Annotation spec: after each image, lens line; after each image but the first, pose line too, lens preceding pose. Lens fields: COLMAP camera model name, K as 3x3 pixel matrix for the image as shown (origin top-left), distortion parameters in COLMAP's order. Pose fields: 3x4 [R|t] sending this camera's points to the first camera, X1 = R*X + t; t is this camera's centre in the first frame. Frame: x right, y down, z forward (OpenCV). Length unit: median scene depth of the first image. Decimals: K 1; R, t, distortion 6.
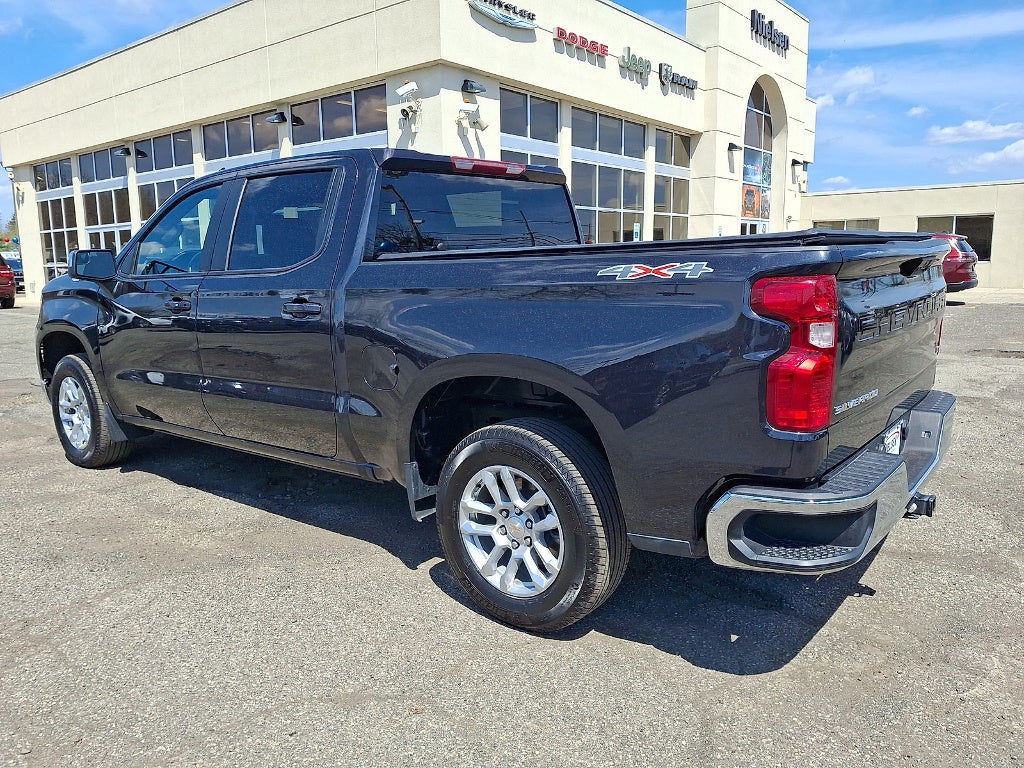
lens RADIAL K [[755.6, 0, 512.0], [0, 755.6, 384.0], [0, 0, 1]] dist [0.059806, -0.157360]
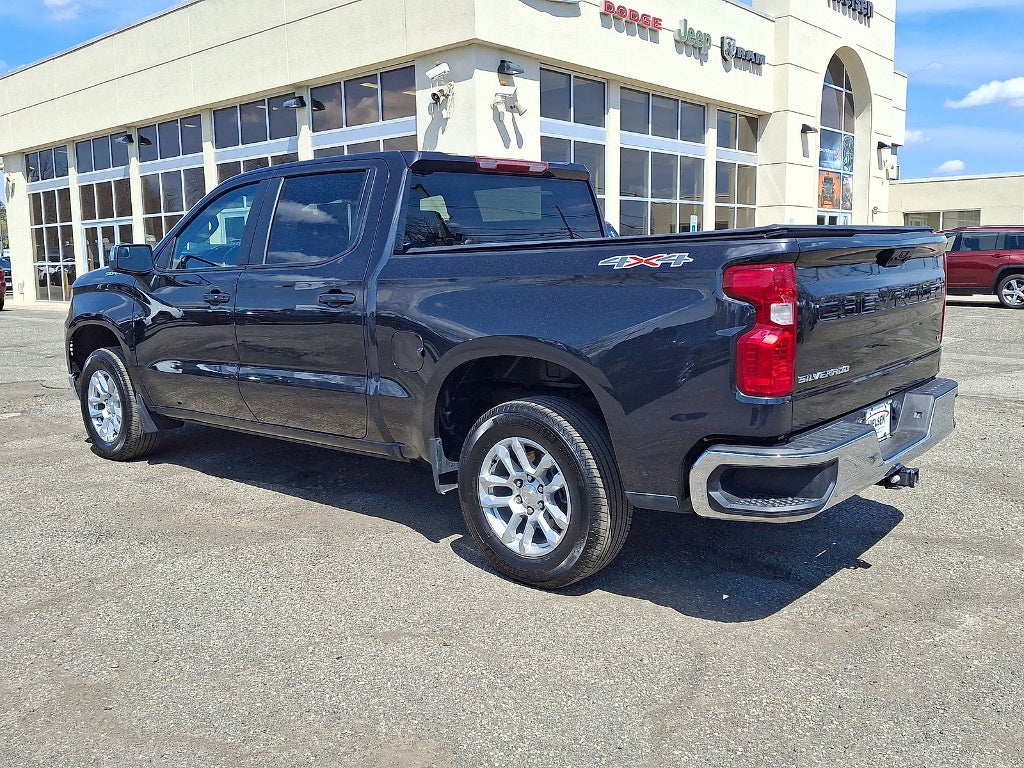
lens RADIAL K [[883.1, 0, 512.0], [0, 883.1, 384.0], [0, 0, 1]] dist [0.047414, -0.123360]
pose [[0.998636, 0.005562, -0.051912, 0.008235], [-0.006669, 0.999754, -0.021174, 0.010210], [0.051782, 0.021492, 0.998427, -0.052595]]
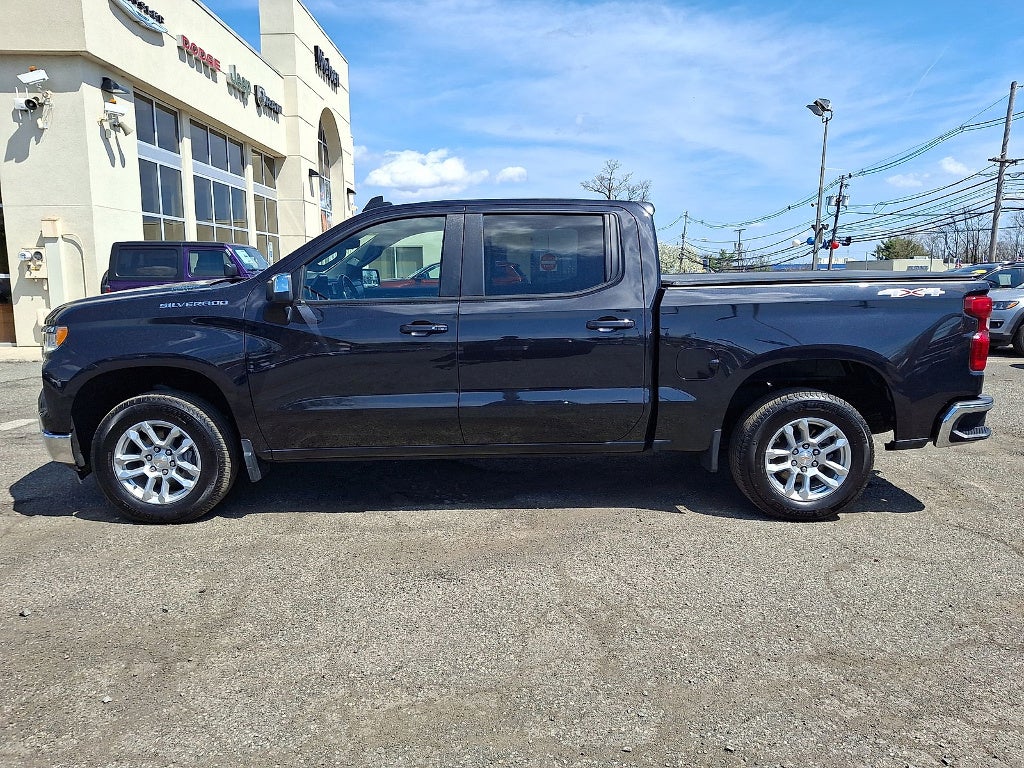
lens RADIAL K [[749.9, 0, 512.0], [0, 749.9, 384.0], [0, 0, 1]] dist [0.033050, -0.056172]
pose [[0.775743, -0.079957, 0.625963, -0.269795], [0.092102, 0.995664, 0.013040, -0.008198], [-0.624292, 0.047537, 0.779743, 0.027585]]
